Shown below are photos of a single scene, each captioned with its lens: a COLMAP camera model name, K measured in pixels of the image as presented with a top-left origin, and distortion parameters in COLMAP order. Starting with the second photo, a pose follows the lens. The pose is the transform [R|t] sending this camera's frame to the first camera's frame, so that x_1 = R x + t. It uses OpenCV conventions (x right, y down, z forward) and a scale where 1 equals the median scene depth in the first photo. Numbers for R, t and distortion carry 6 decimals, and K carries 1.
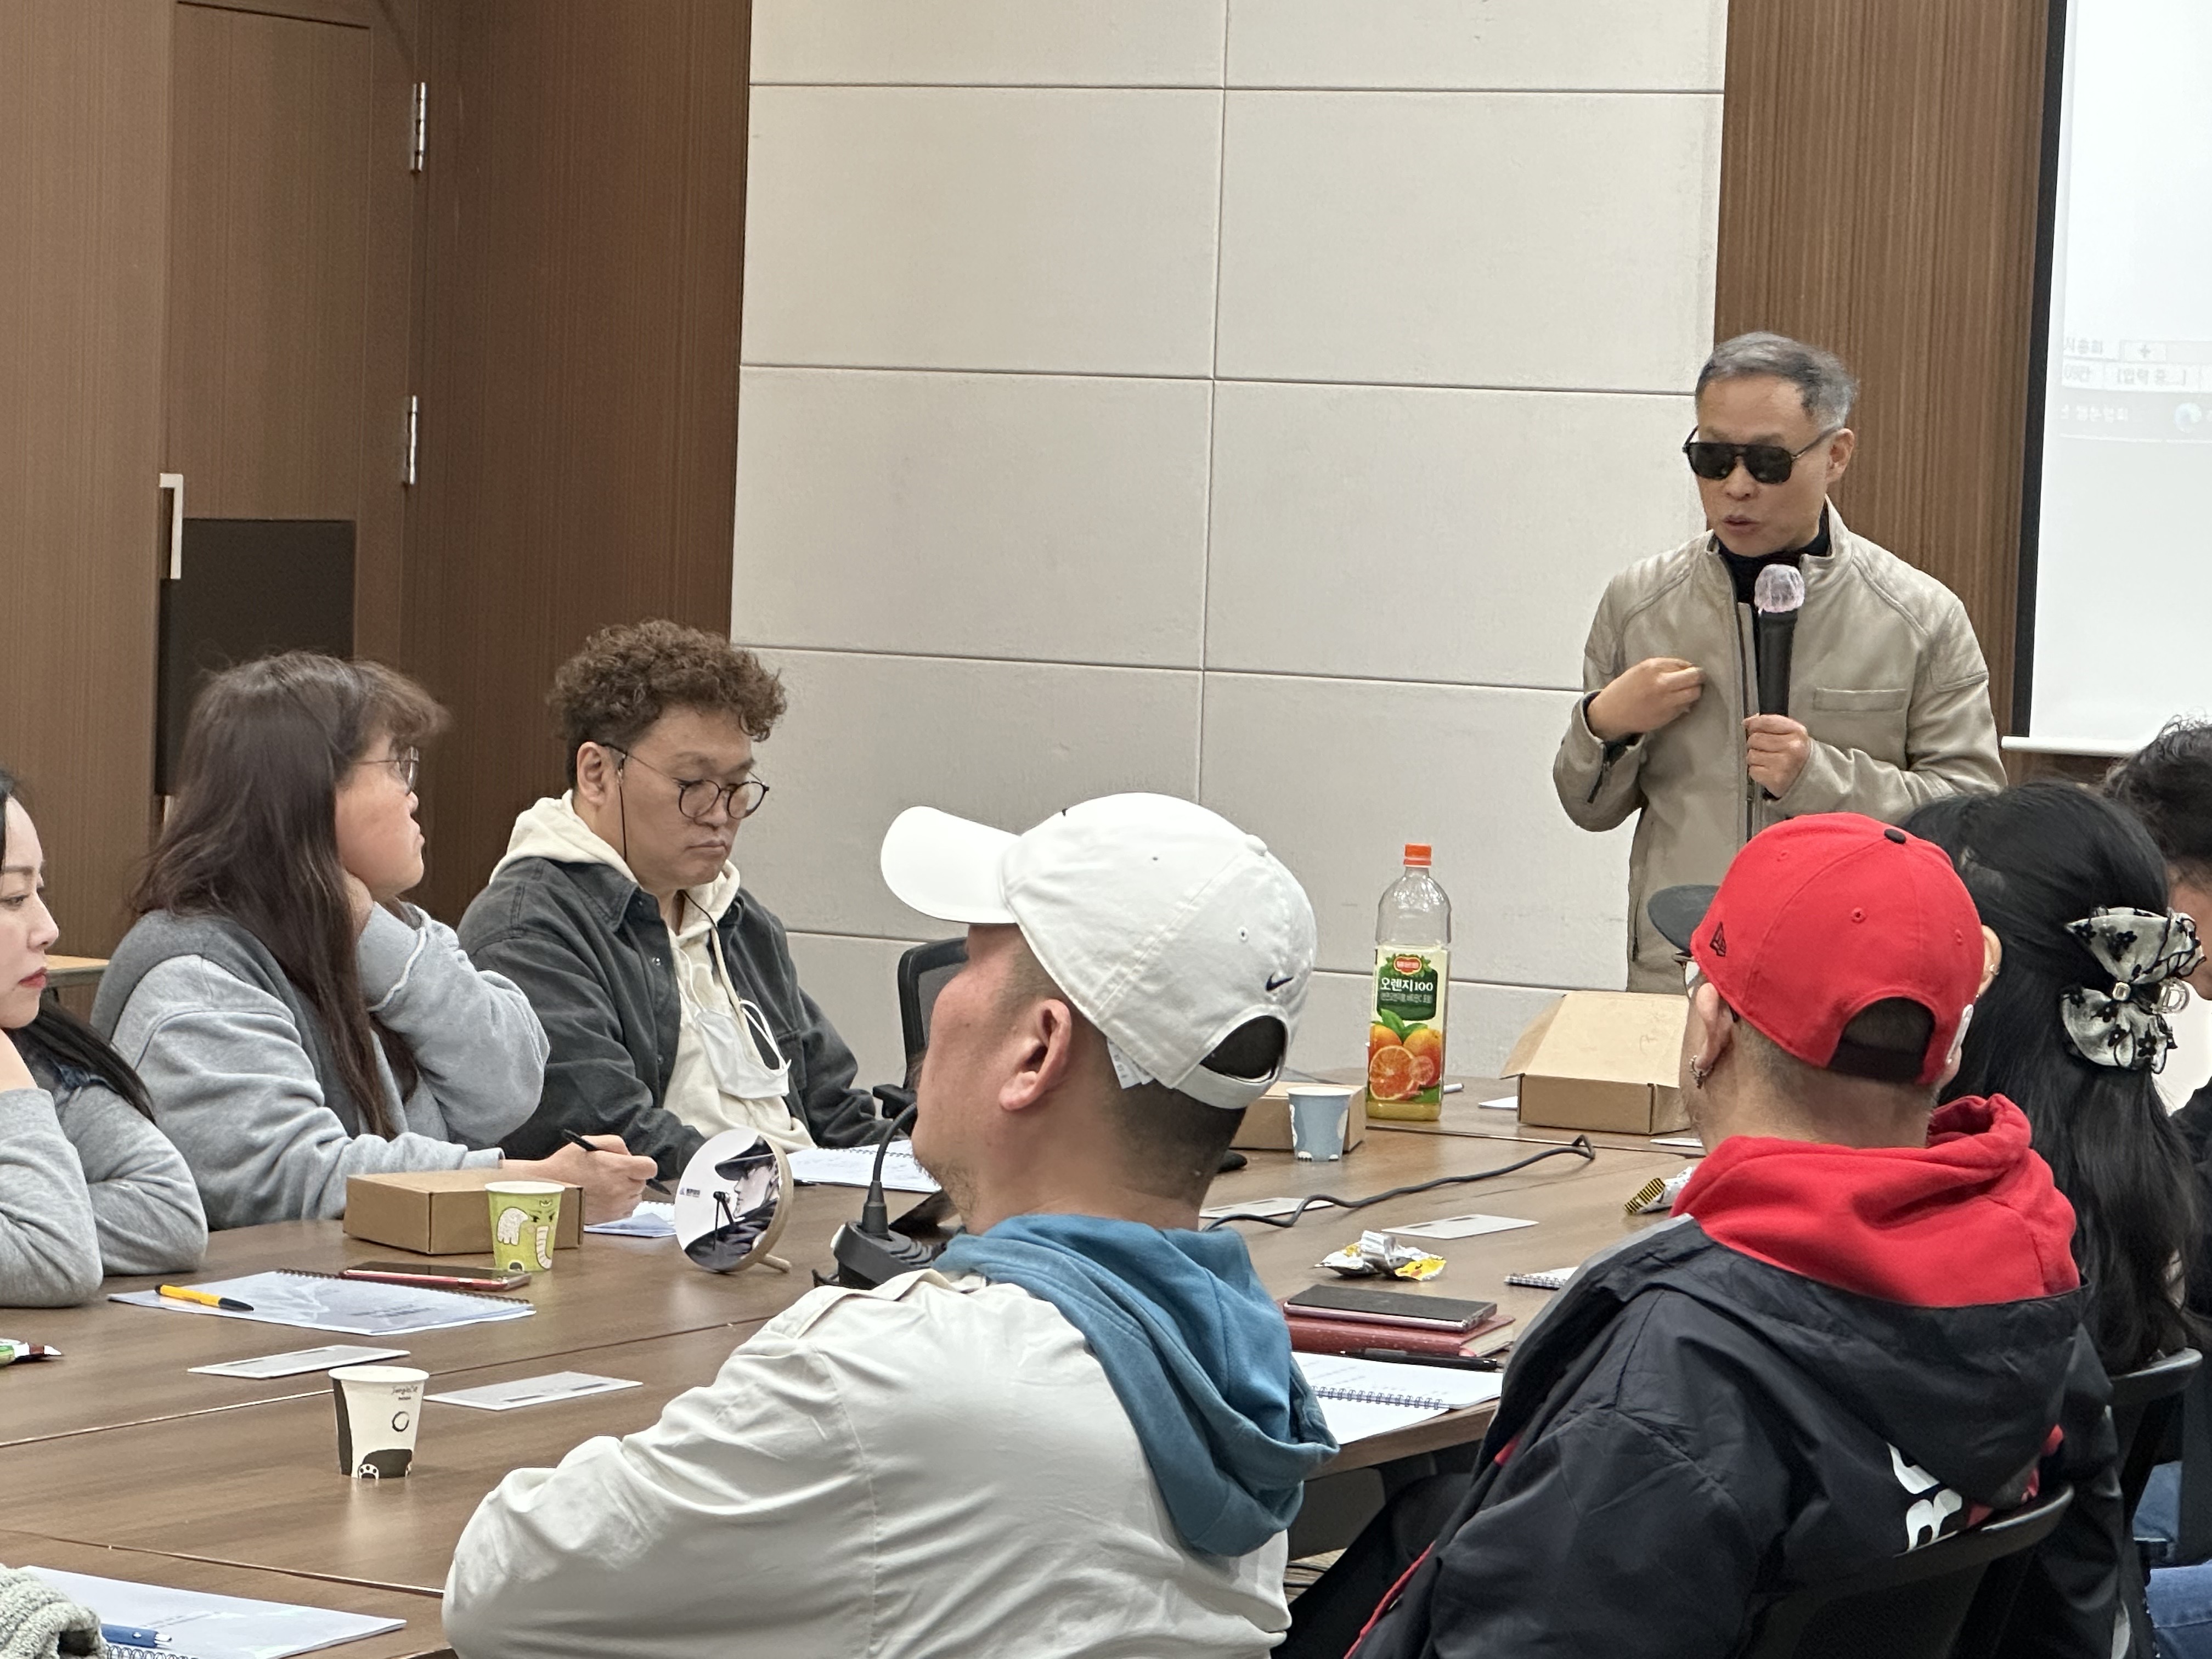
lens RADIAL K [[7237.5, 0, 1106.0], [0, 7237.5, 829.5], [0, 0, 1]] dist [-0.149359, 14.487726]
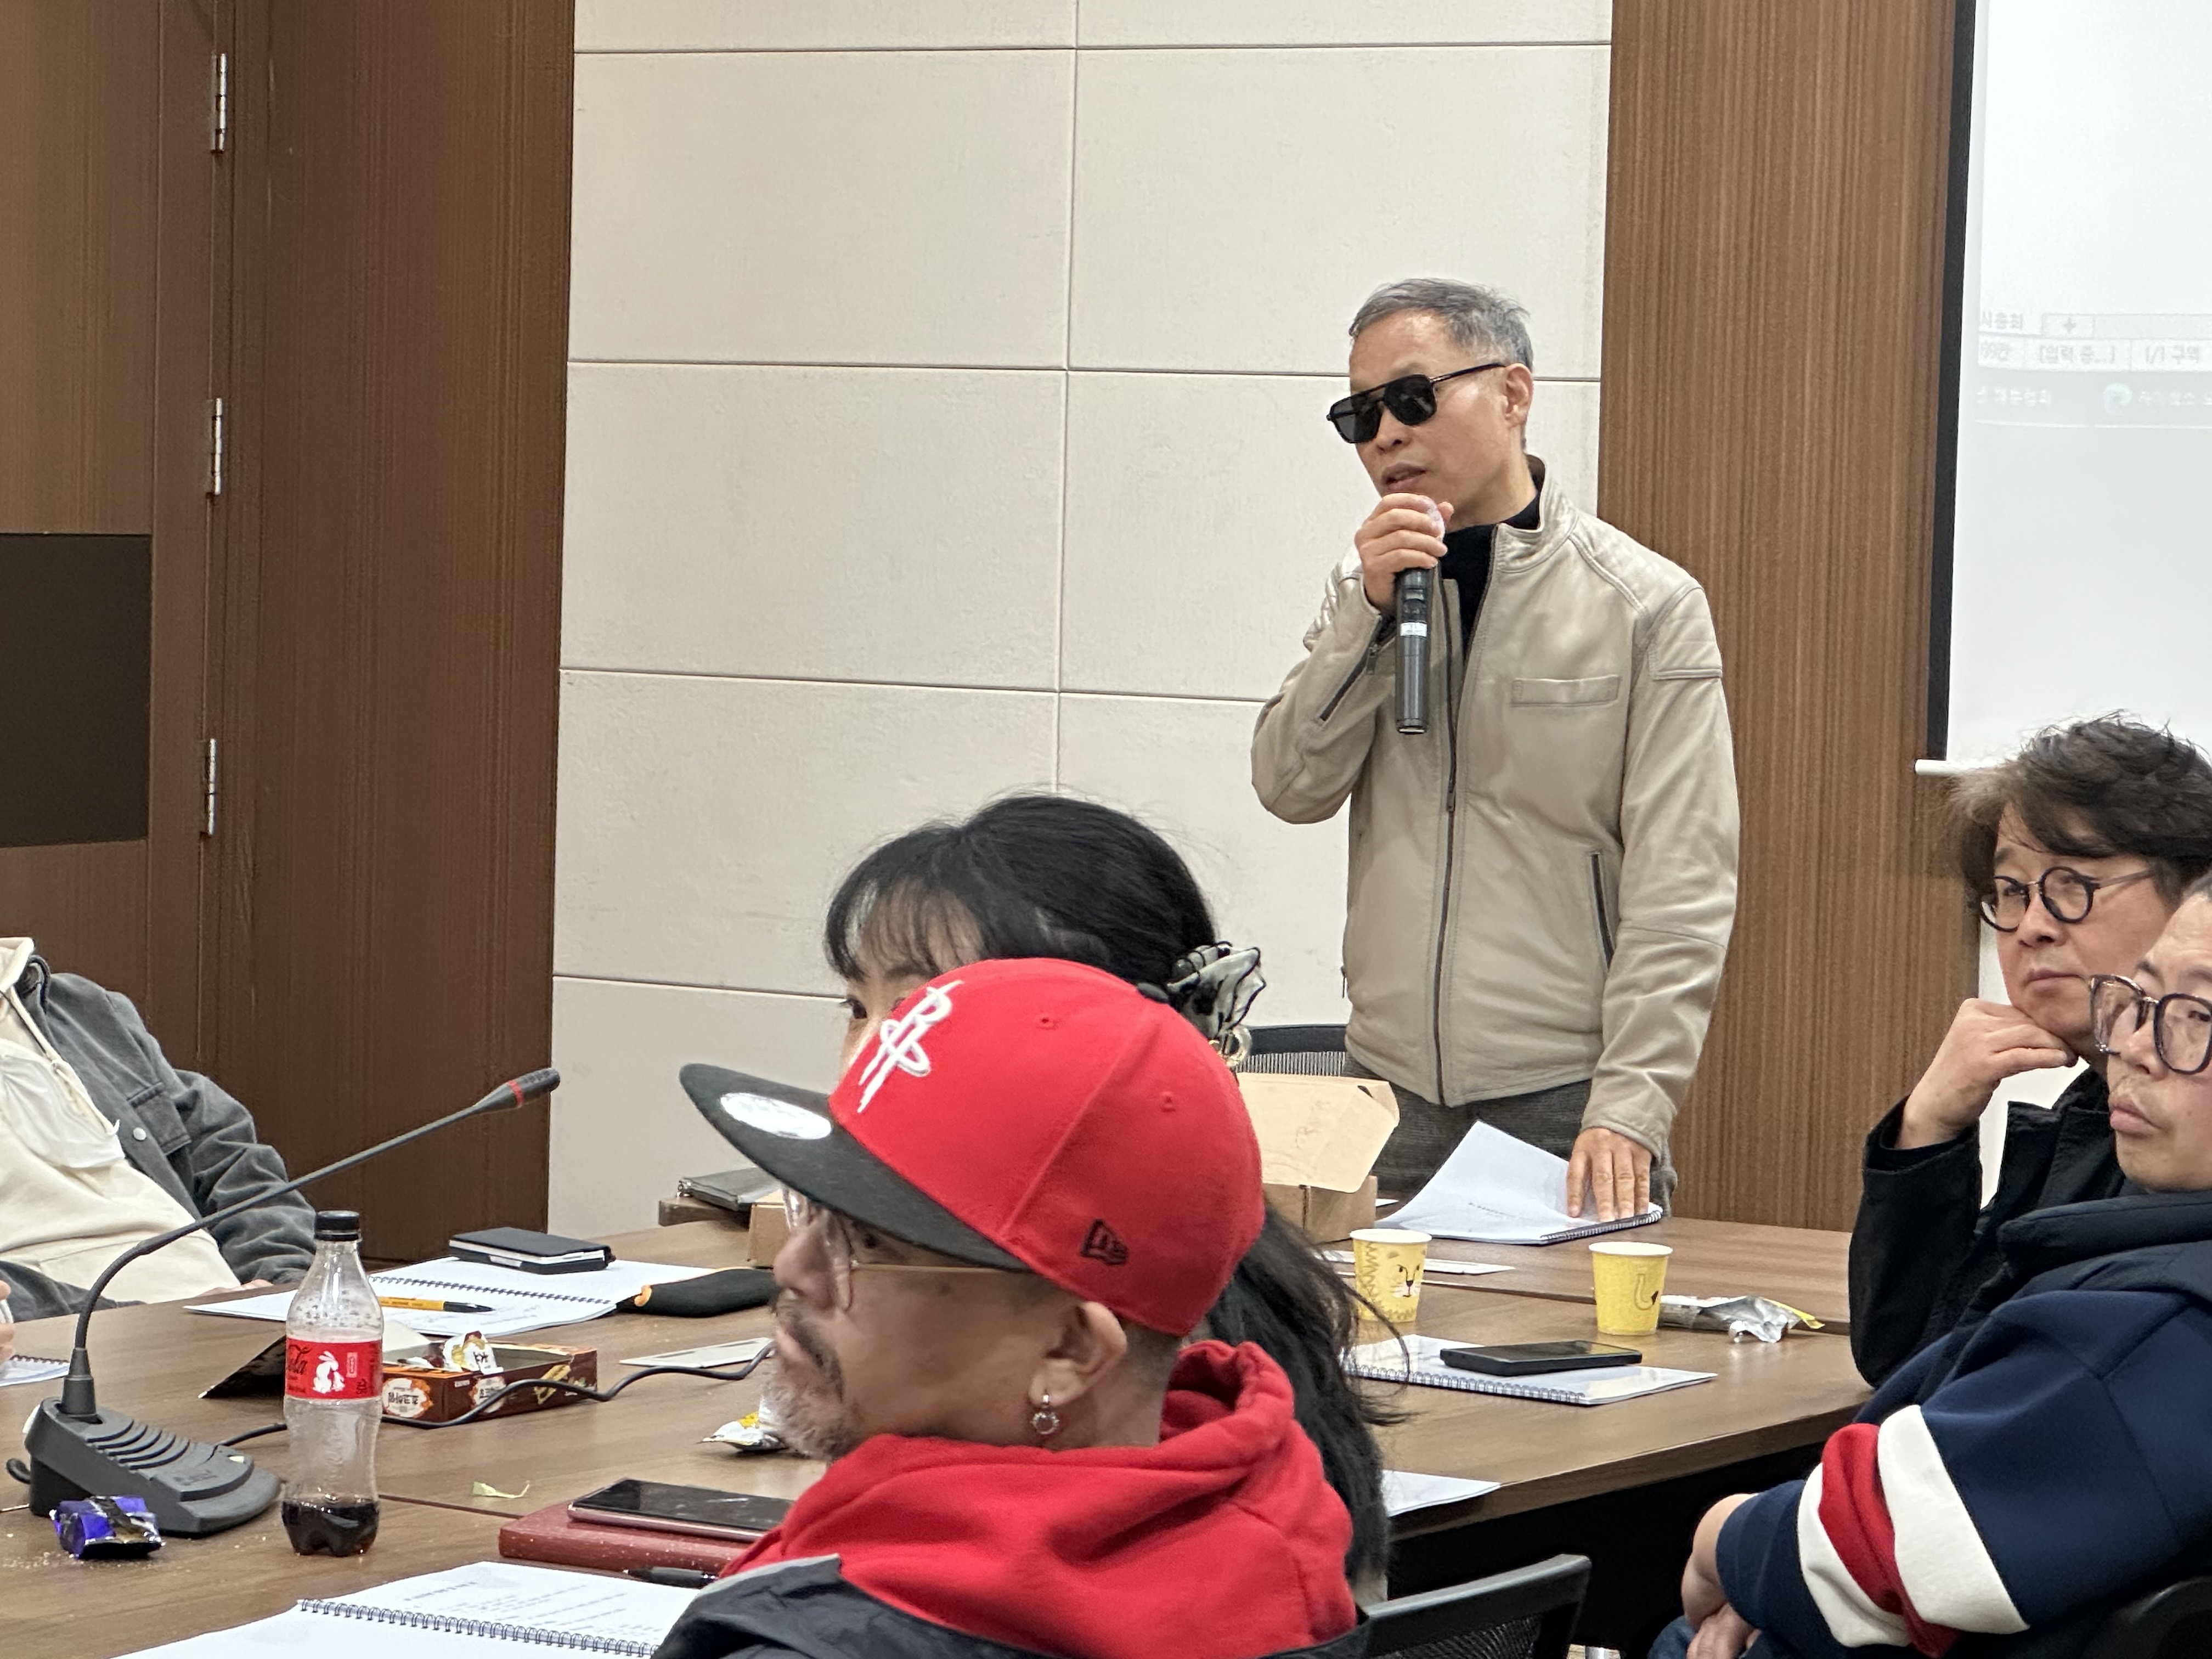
lens RADIAL K [[7083.0, 0, 1106.0], [0, 7083.0, 829.5], [0, 0, 1]] dist [-0.396004, 17.808511]
pose [[0.999860, -0.004030, -0.016216, 0.037469], [0.003952, 0.999980, -0.004864, -0.000562], [0.016235, 0.004799, 0.999857, 0.129219]]
